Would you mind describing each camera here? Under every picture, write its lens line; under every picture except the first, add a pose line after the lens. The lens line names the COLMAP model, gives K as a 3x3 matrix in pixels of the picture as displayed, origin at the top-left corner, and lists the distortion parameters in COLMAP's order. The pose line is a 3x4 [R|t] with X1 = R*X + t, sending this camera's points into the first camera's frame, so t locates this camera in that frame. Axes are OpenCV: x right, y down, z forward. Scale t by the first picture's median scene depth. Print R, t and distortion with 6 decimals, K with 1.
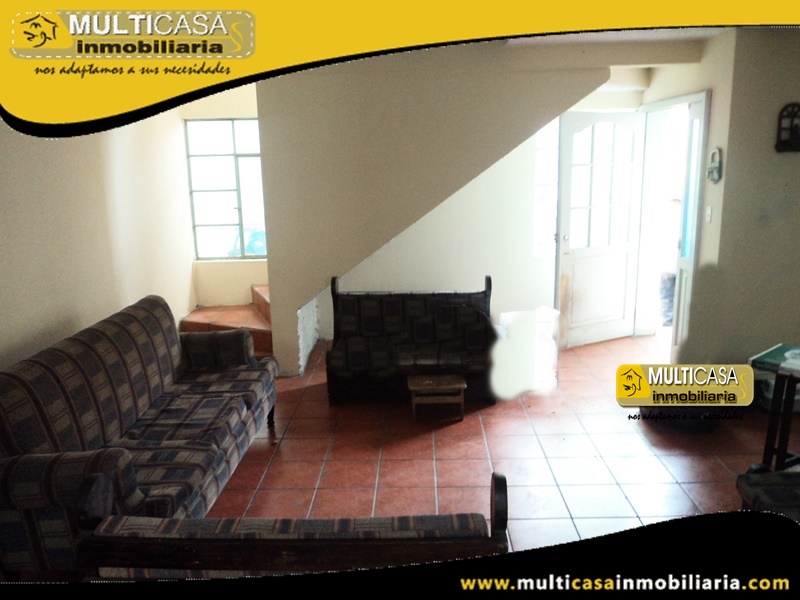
lens RADIAL K [[641.0, 0, 400.0], [0, 641.0, 300.0], [0, 0, 1]] dist [0.010542, 0.002203]
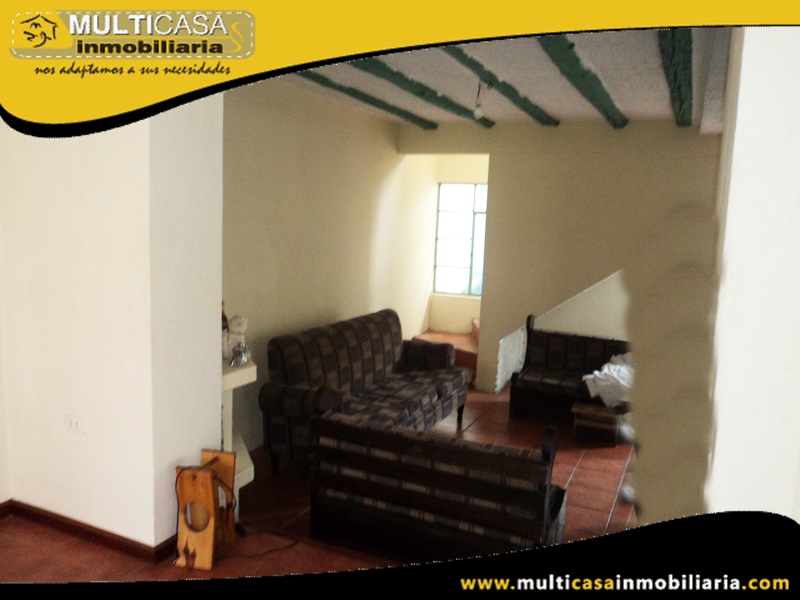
lens RADIAL K [[641.0, 0, 400.0], [0, 641.0, 300.0], [0, 0, 1]] dist [0.010542, 0.002203]
pose [[0.913477, 0.112669, -0.390980, 0.187695], [-0.146552, 0.987511, -0.057829, 0.056151], [0.379582, 0.110125, 0.918581, -0.282362]]
